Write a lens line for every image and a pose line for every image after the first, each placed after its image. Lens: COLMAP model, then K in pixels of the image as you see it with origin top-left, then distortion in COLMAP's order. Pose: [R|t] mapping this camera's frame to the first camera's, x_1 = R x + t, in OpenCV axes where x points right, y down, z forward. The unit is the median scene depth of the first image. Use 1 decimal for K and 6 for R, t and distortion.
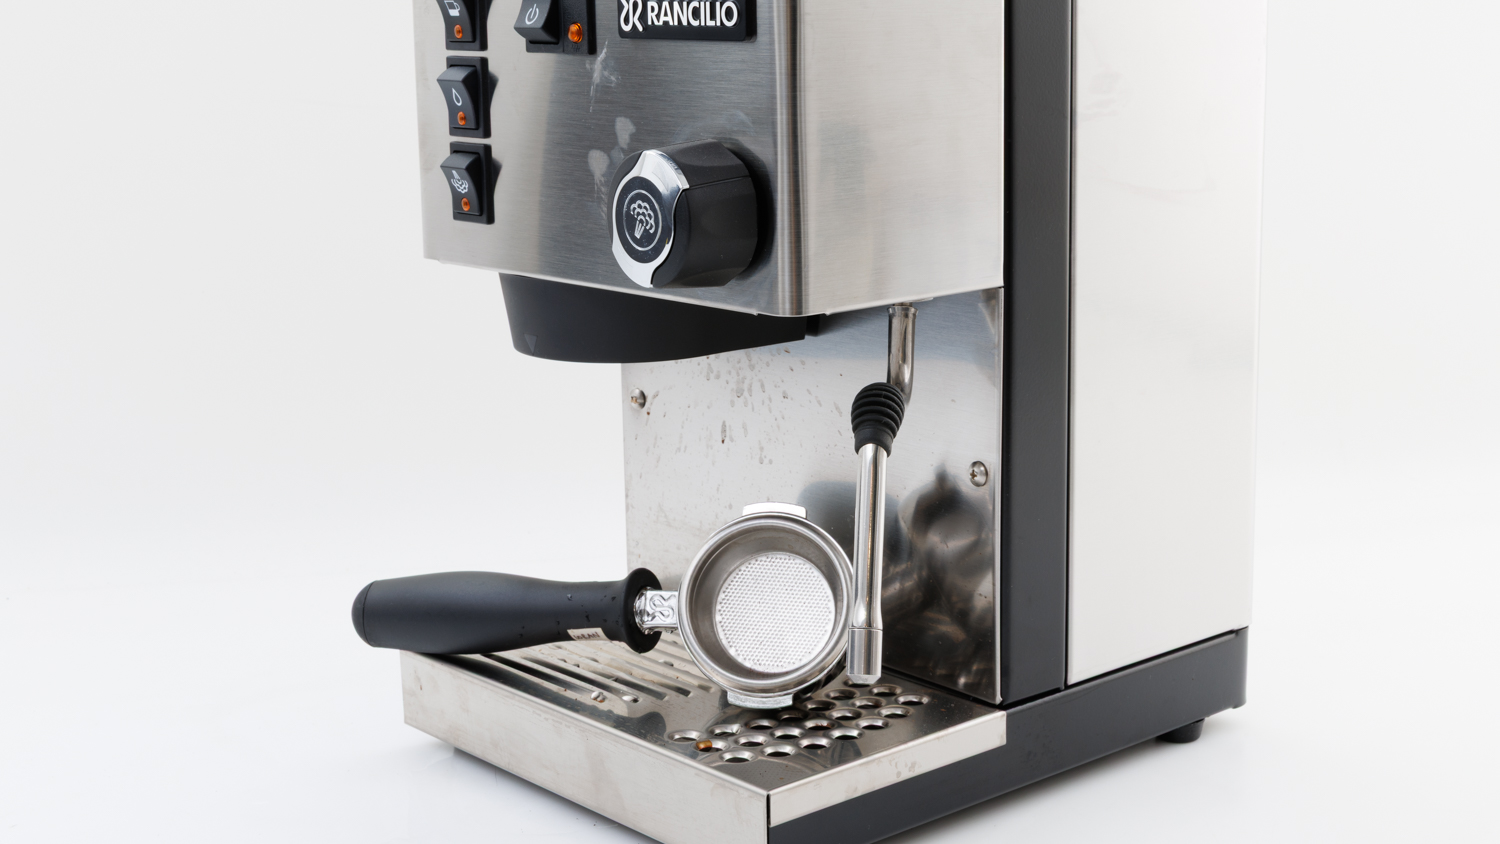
lens RADIAL K [[2152.3, 0, 757.7], [0, 2152.3, 363.9], [0, 0, 1]] dist [-0.007176, -0.024423]
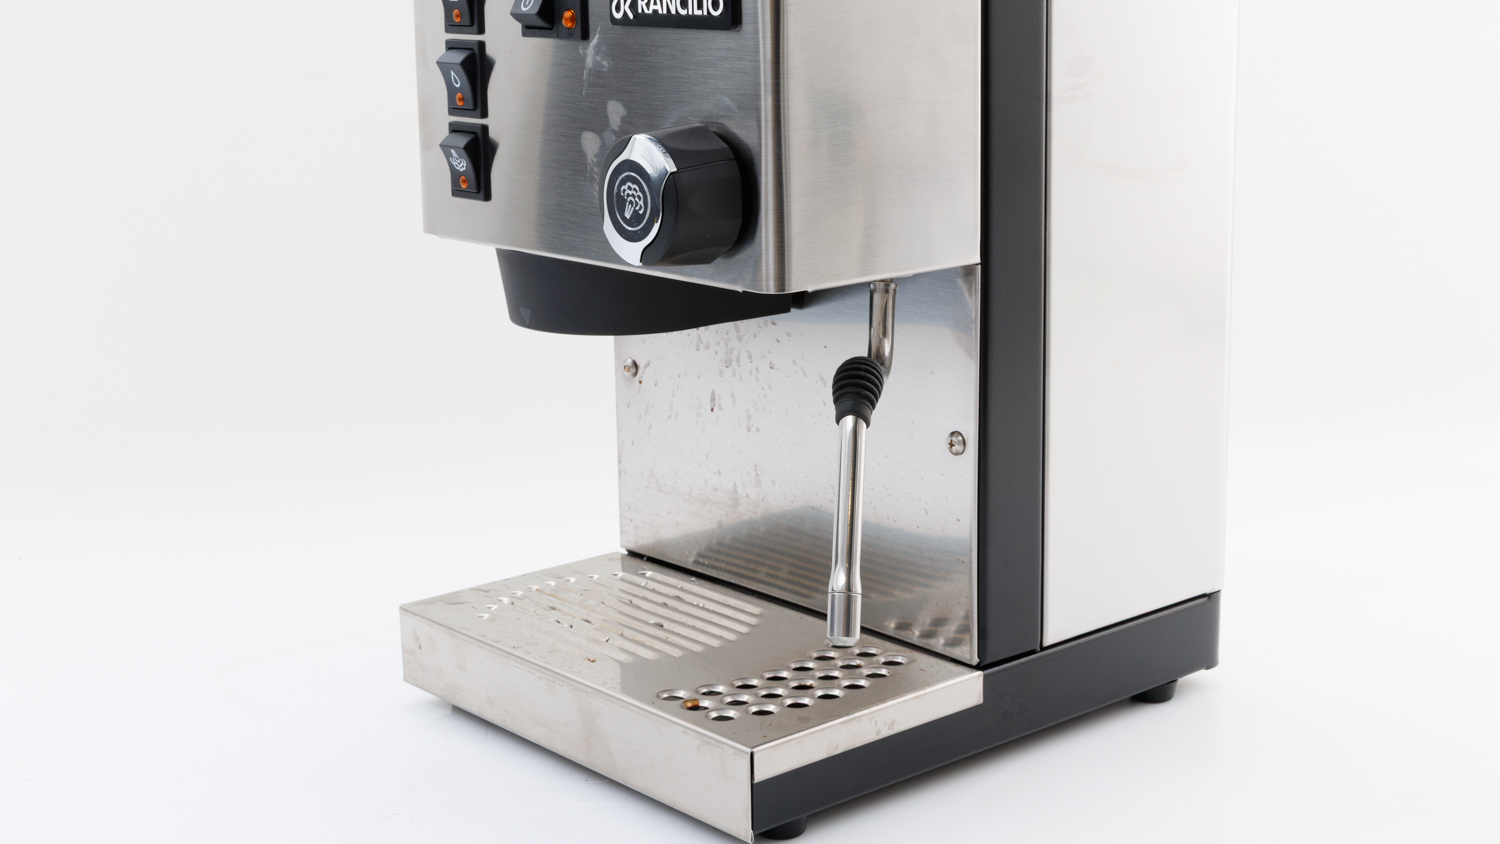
lens RADIAL K [[2153.7, 0, 743.0], [0, 2153.7, 320.9], [0, 0, 1]] dist [-0.006273, 0.009223]
pose [[0.999971, 0.001896, -0.007338, 0.007266], [-0.001893, 0.999998, 0.000473, -0.008455], [0.007339, -0.000459, 0.999973, -0.040582]]
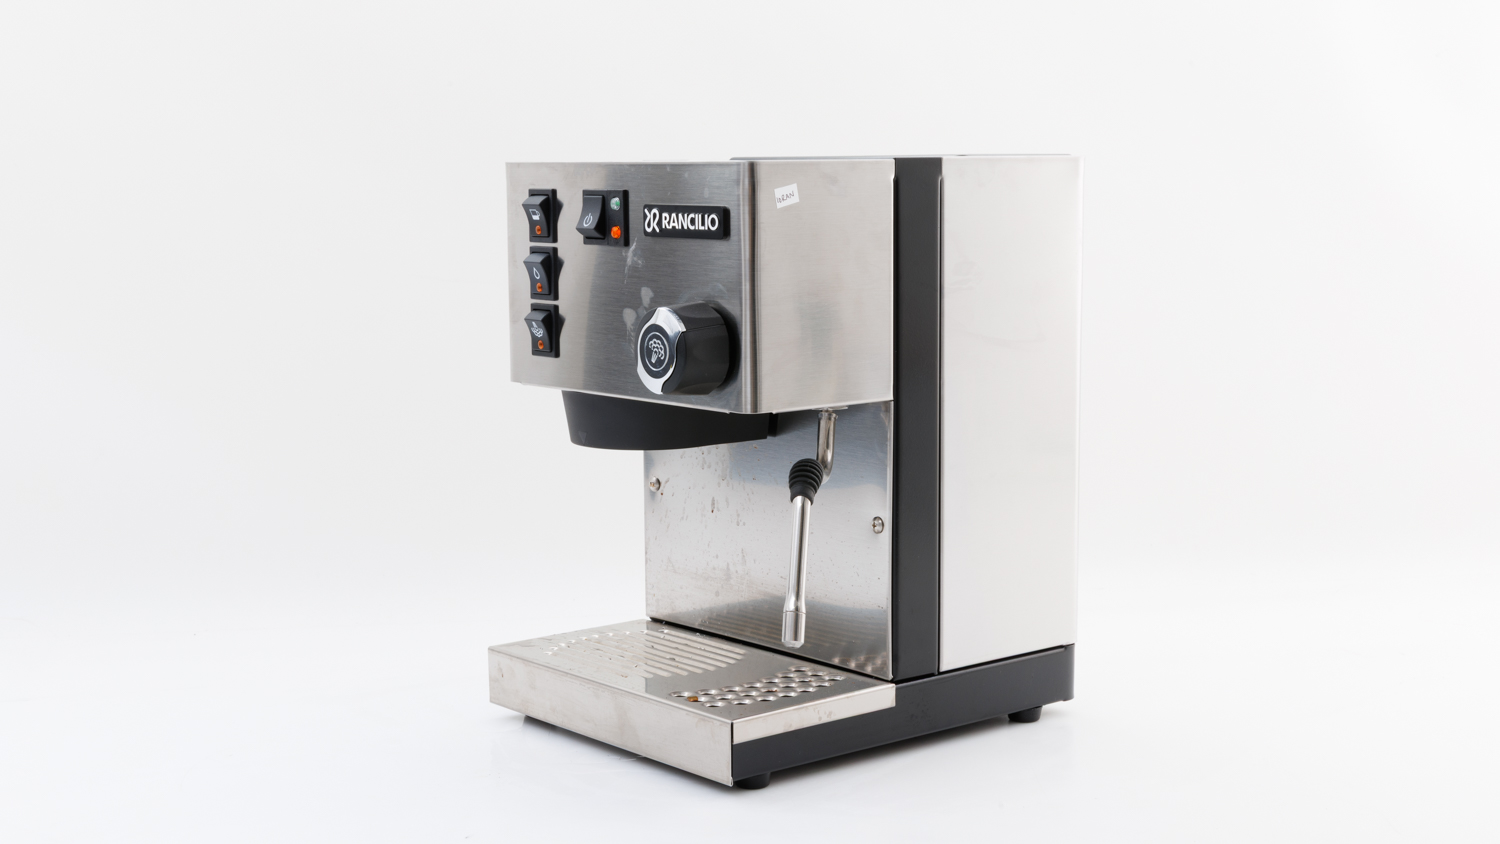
lens RADIAL K [[2086.4, 0, 750.0], [0, 2086.4, 422.0], [0, 0, 1]] dist [-0.001288, -0.009368]
pose [[0.999773, 0.012186, -0.017455, 0.038485], [-0.013149, 0.998335, -0.056161, 0.063560], [0.016741, 0.056378, 0.998269, -0.475986]]
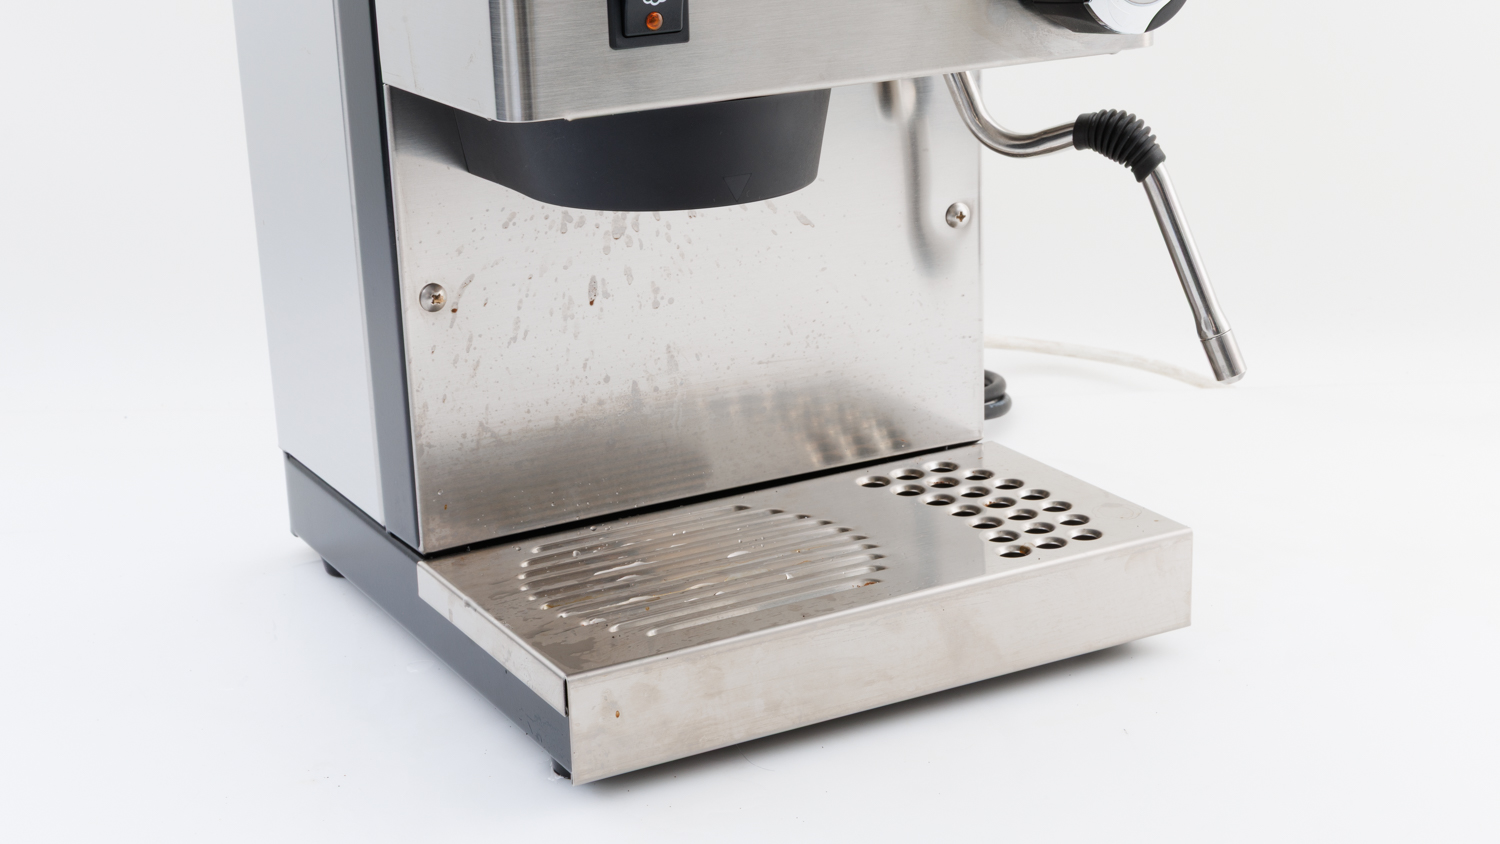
lens RADIAL K [[2414.6, 0, 752.7], [0, 2414.6, 484.5], [0, 0, 1]] dist [-0.014489, -0.016509]
pose [[0.207280, -0.297134, 0.932066, -1.004865], [0.204166, 0.944917, 0.255827, -0.137478], [-0.956740, 0.137268, 0.256527, 0.838292]]
